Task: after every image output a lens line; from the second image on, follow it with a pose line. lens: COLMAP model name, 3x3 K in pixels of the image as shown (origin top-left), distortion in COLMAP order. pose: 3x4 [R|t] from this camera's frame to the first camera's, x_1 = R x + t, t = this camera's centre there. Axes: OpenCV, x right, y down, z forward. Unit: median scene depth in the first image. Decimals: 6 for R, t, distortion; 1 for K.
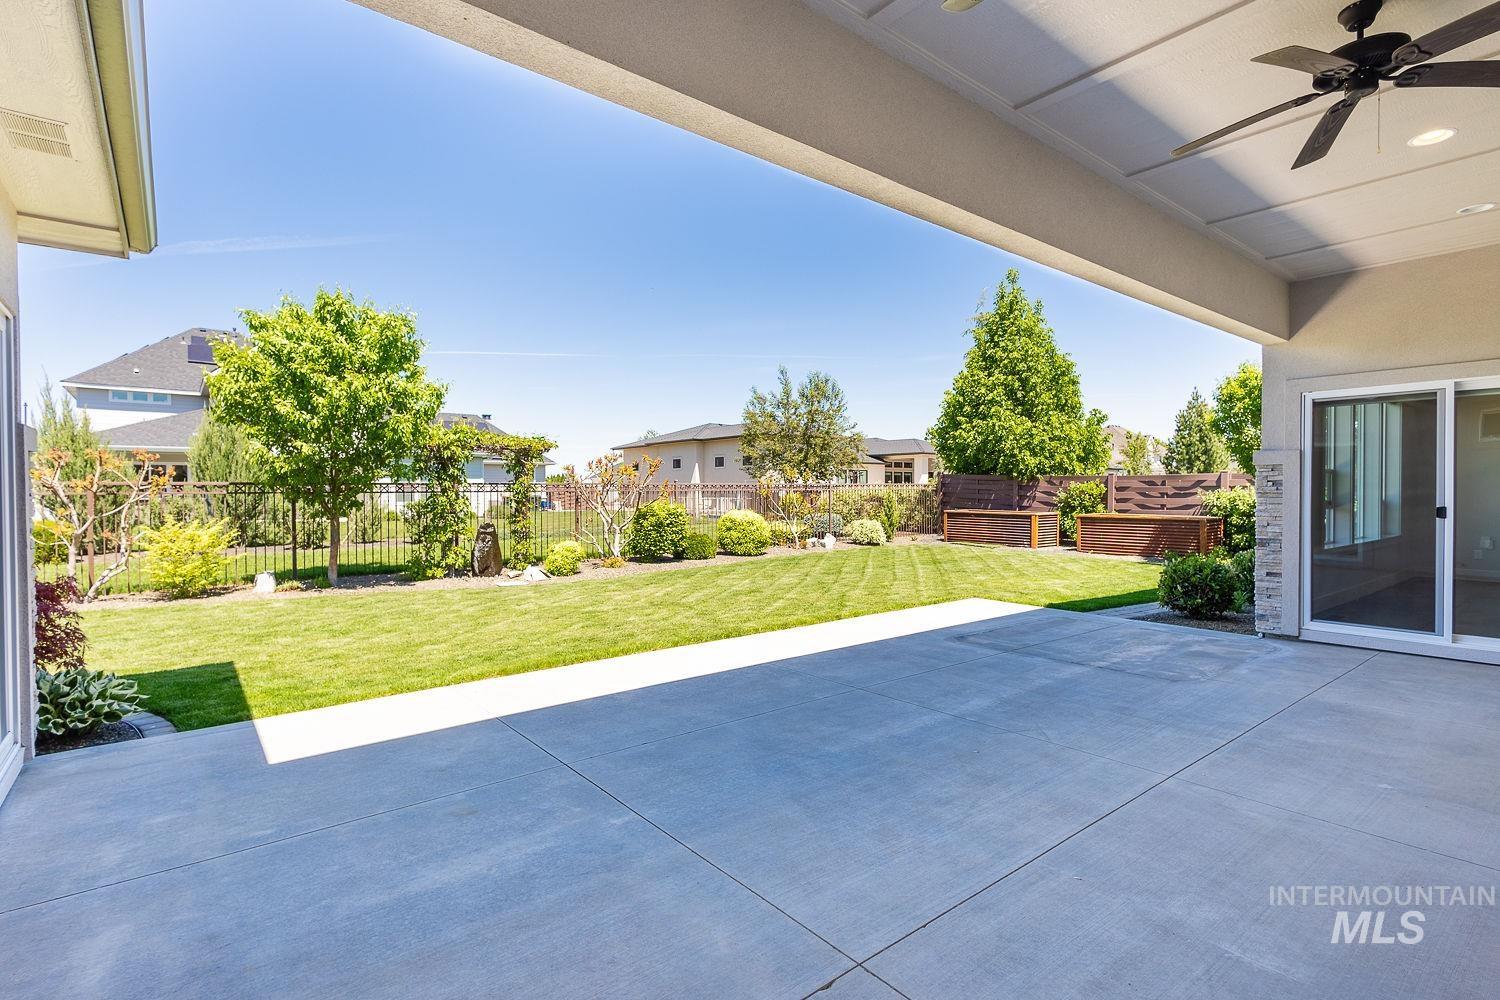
lens RADIAL K [[715.7, 0, 750.0], [0, 715.7, 500.0], [0, 0, 1]] dist [0.007266, -0.000469]
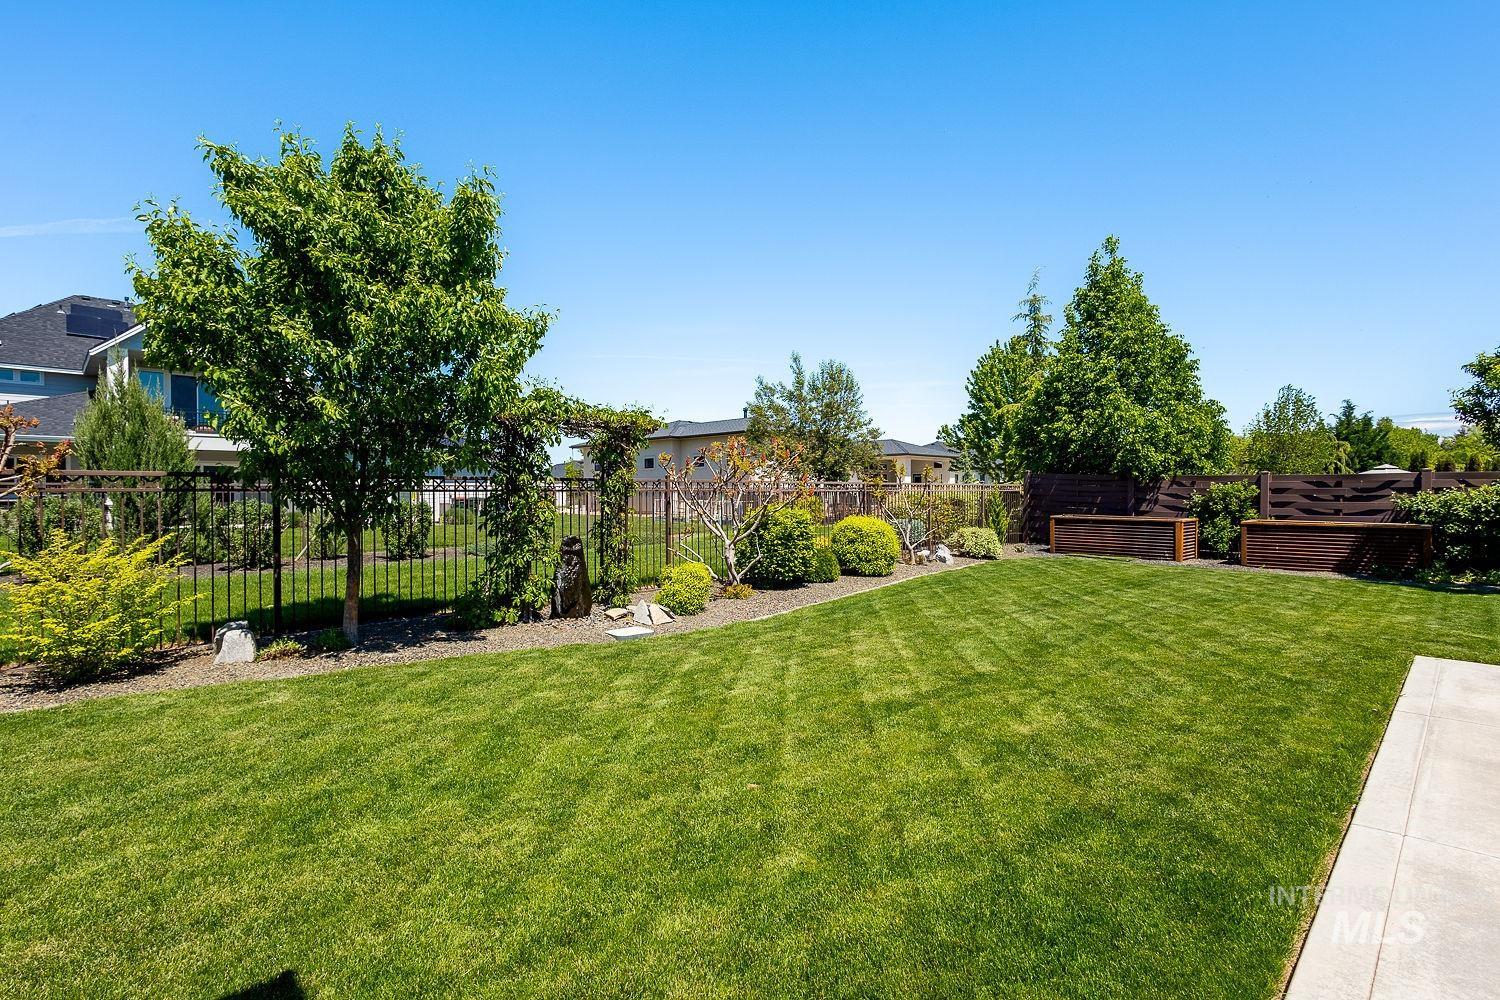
lens RADIAL K [[715.7, 0, 750.0], [0, 715.7, 500.0], [0, 0, 1]] dist [0.007266, -0.000469]
pose [[0.994967, 0.002038, 0.100180, -0.274800], [-0.001580, 0.999988, -0.004654, 0.000484], [-0.100189, 0.004472, 0.994958, 0.326240]]
